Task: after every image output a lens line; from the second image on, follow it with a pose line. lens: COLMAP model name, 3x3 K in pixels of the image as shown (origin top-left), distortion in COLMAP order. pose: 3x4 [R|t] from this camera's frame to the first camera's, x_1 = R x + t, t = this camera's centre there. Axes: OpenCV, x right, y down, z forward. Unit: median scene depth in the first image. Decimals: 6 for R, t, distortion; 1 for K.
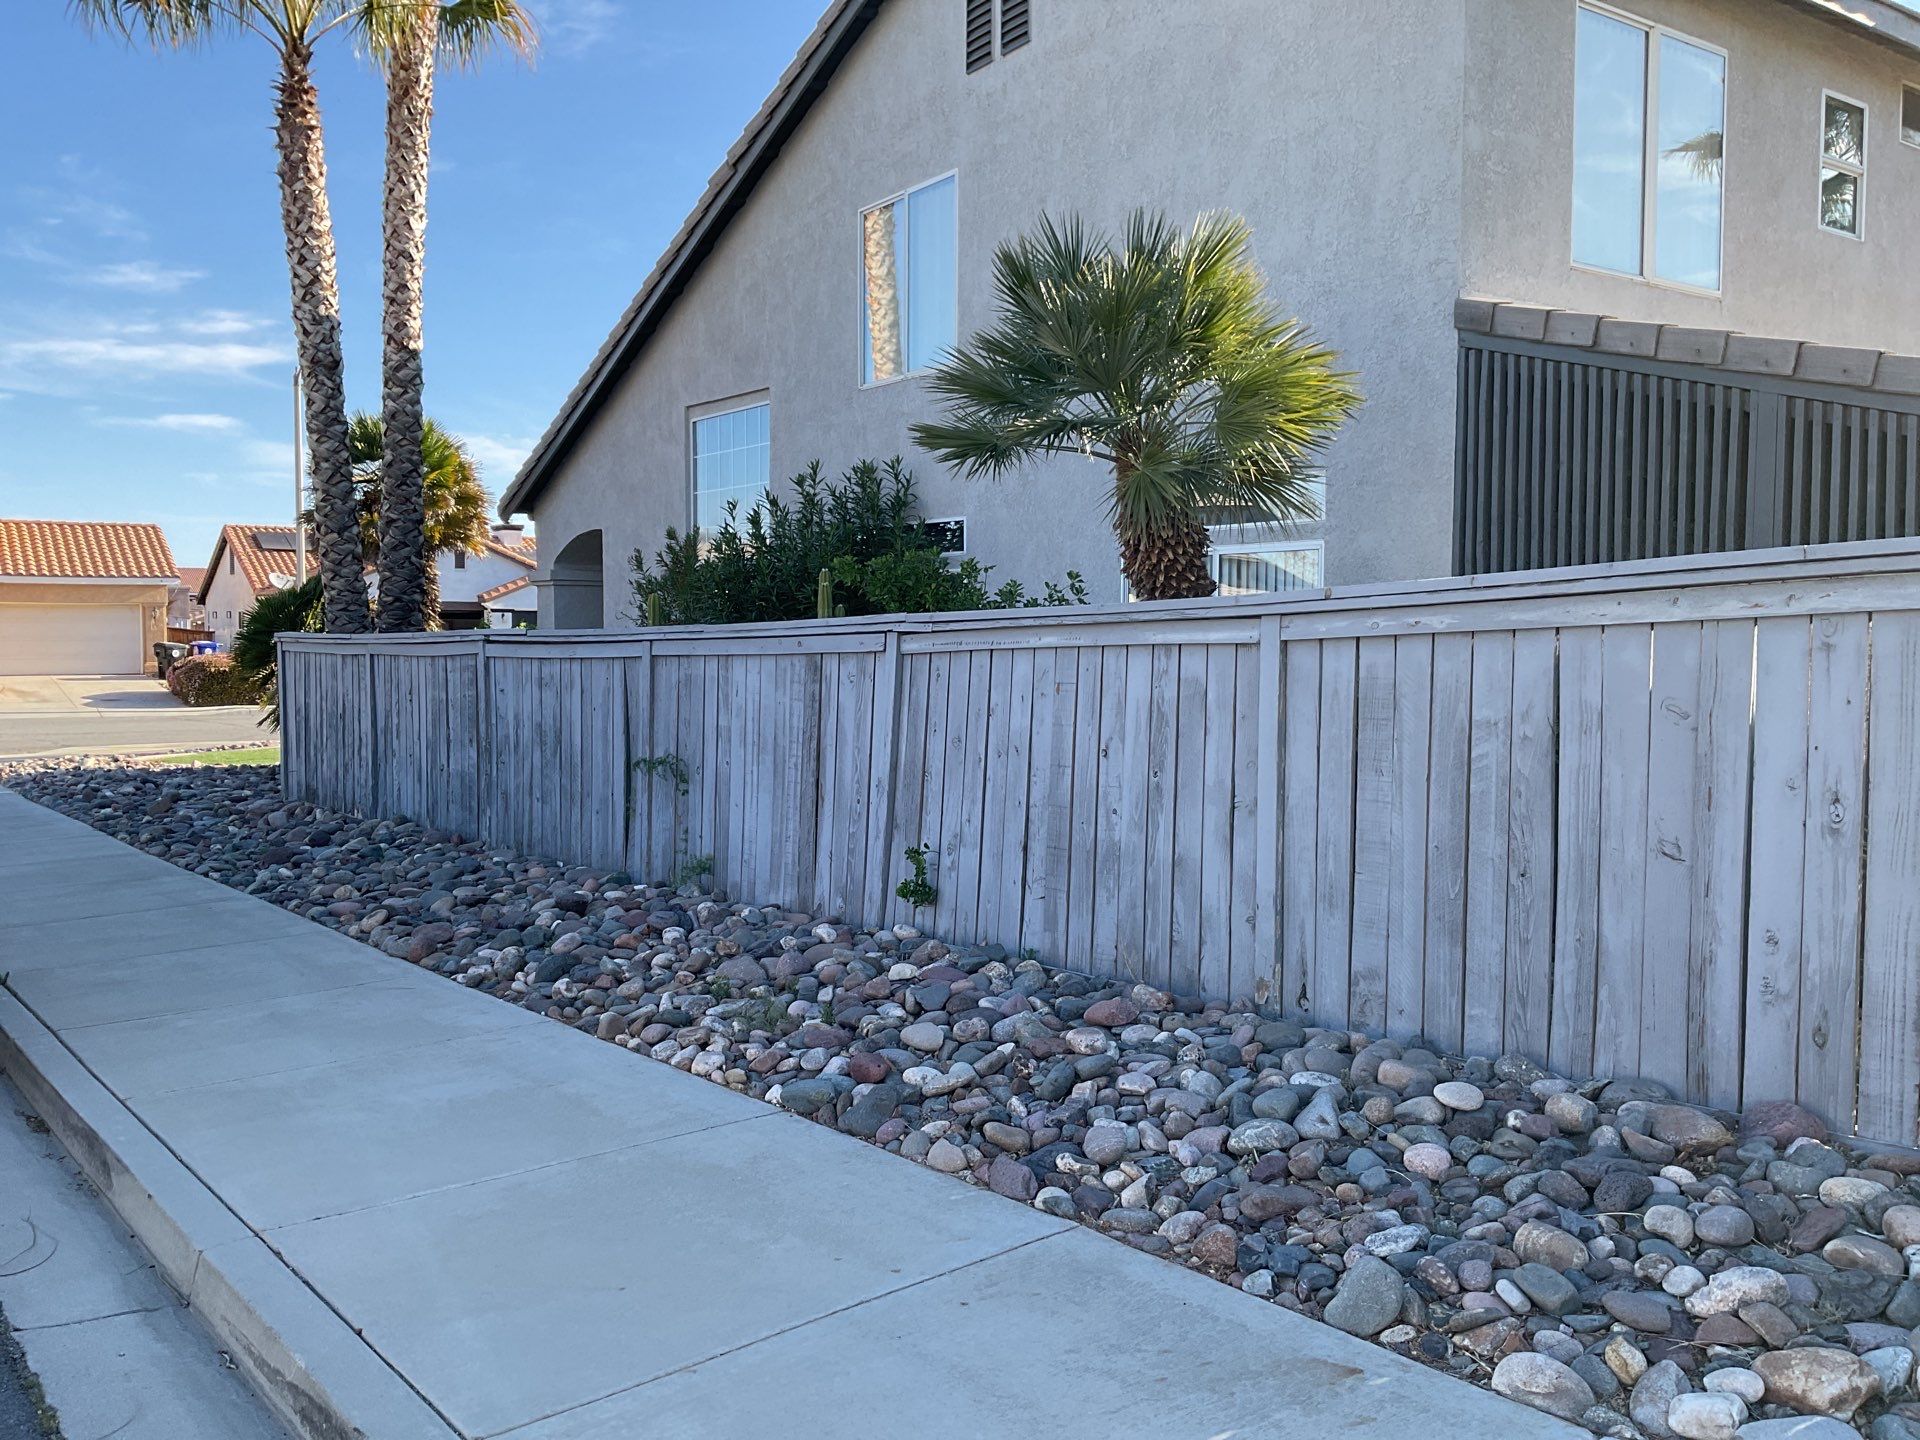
lens RADIAL K [[1583.7, 0, 954.2], [0, 1583.7, 716.0], [0, 0, 1]] dist [0.066429, -0.109521]
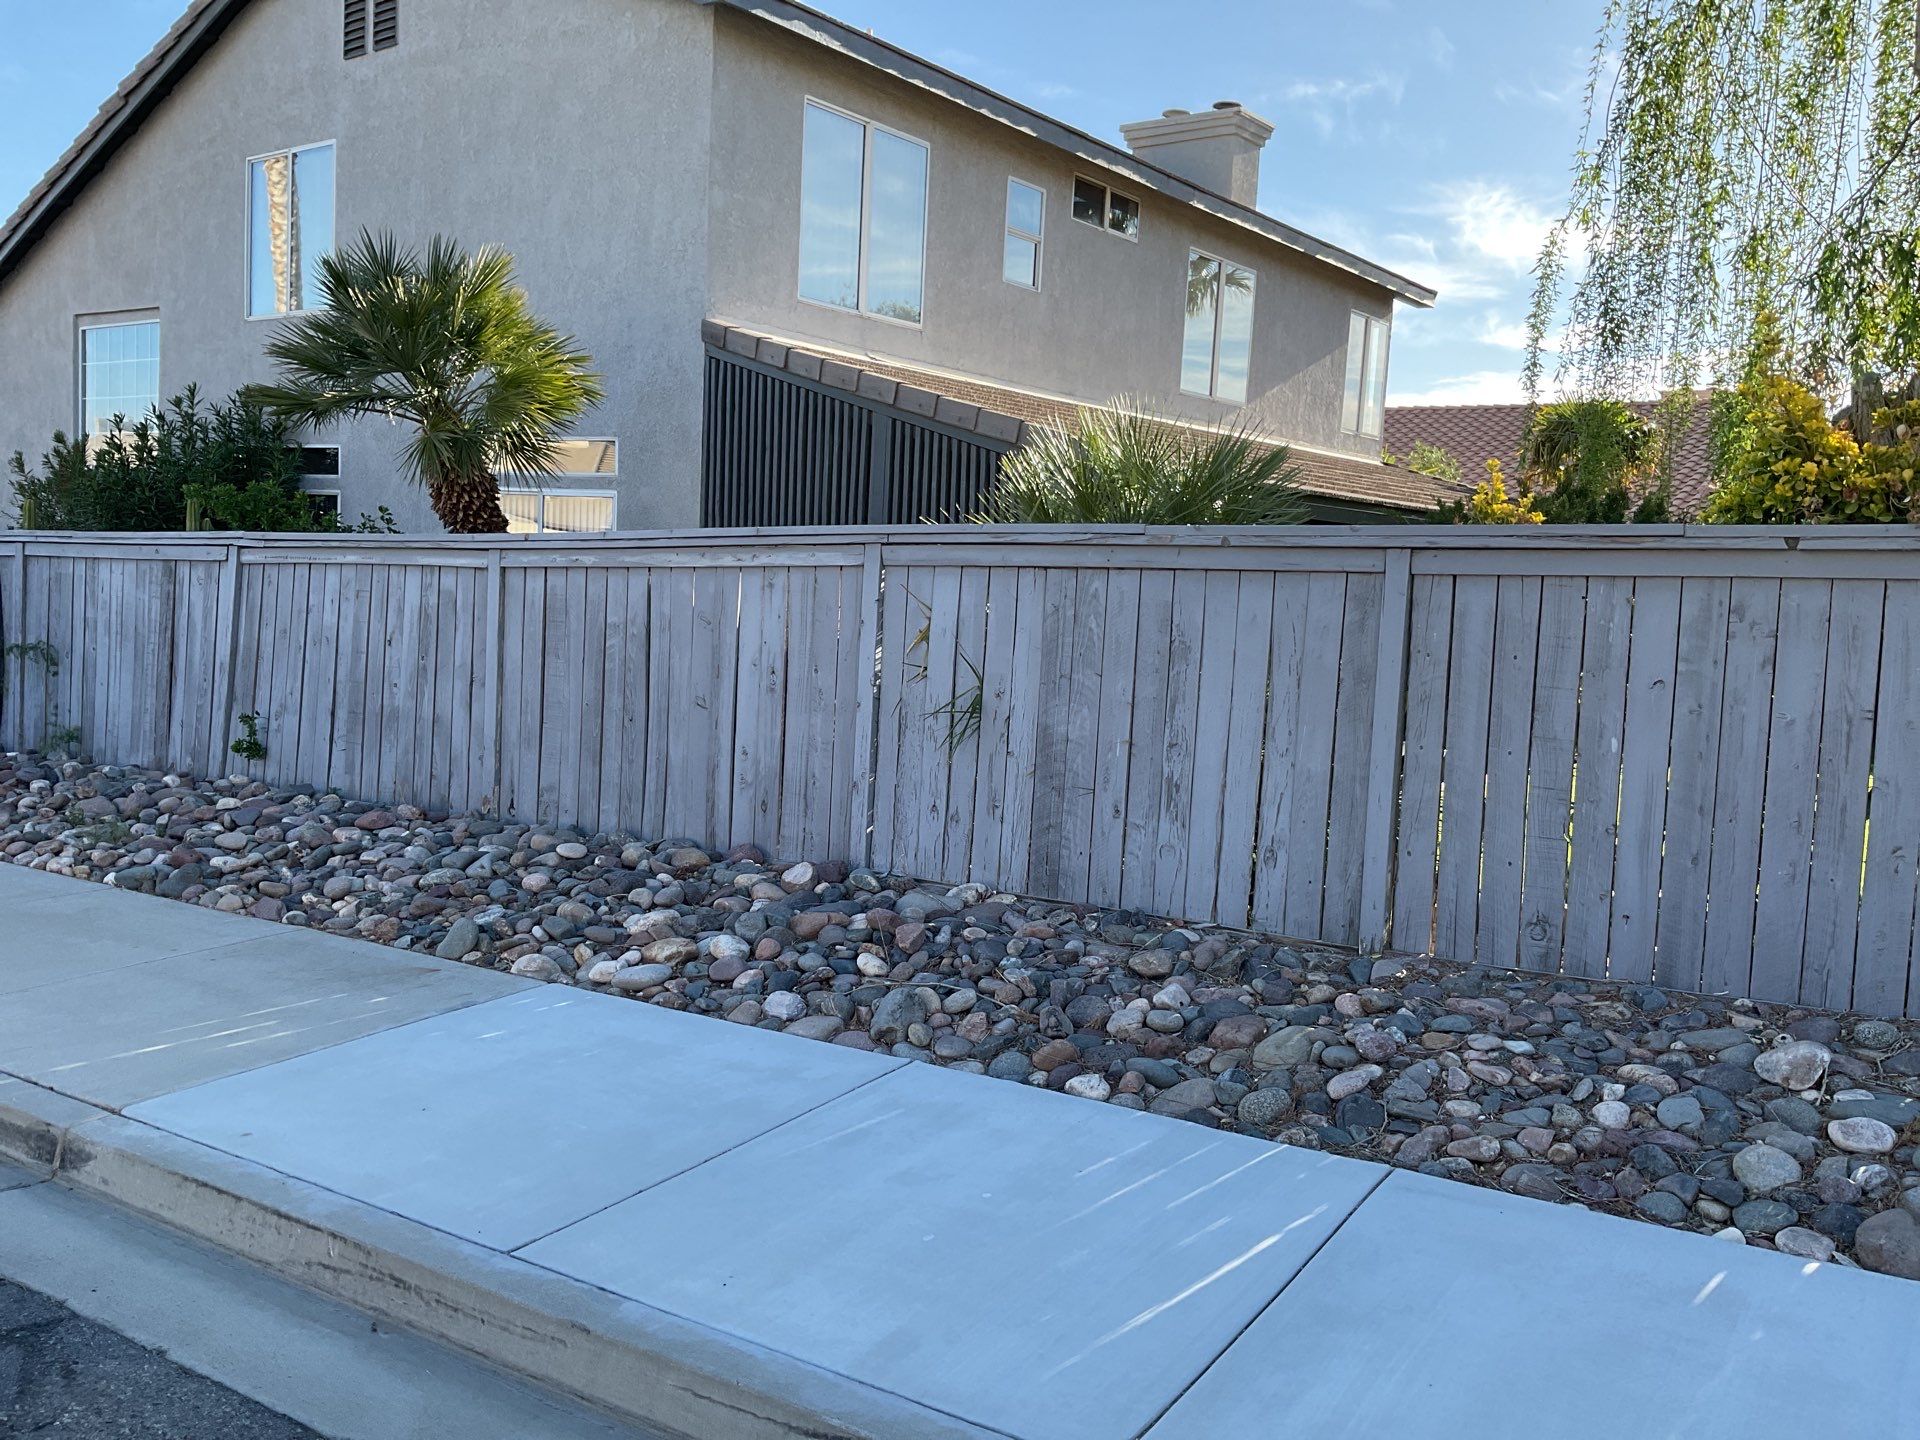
lens RADIAL K [[1577.6, 0, 960.0], [0, 1577.6, 720.0], [0, 0, 1]] dist [0.071008, -0.150547]
pose [[0.945683, 0.013044, 0.324829, 0.102973], [-0.029512, 0.998514, 0.045822, 0.011097], [-0.323748, -0.052920, 0.944662, -0.412143]]
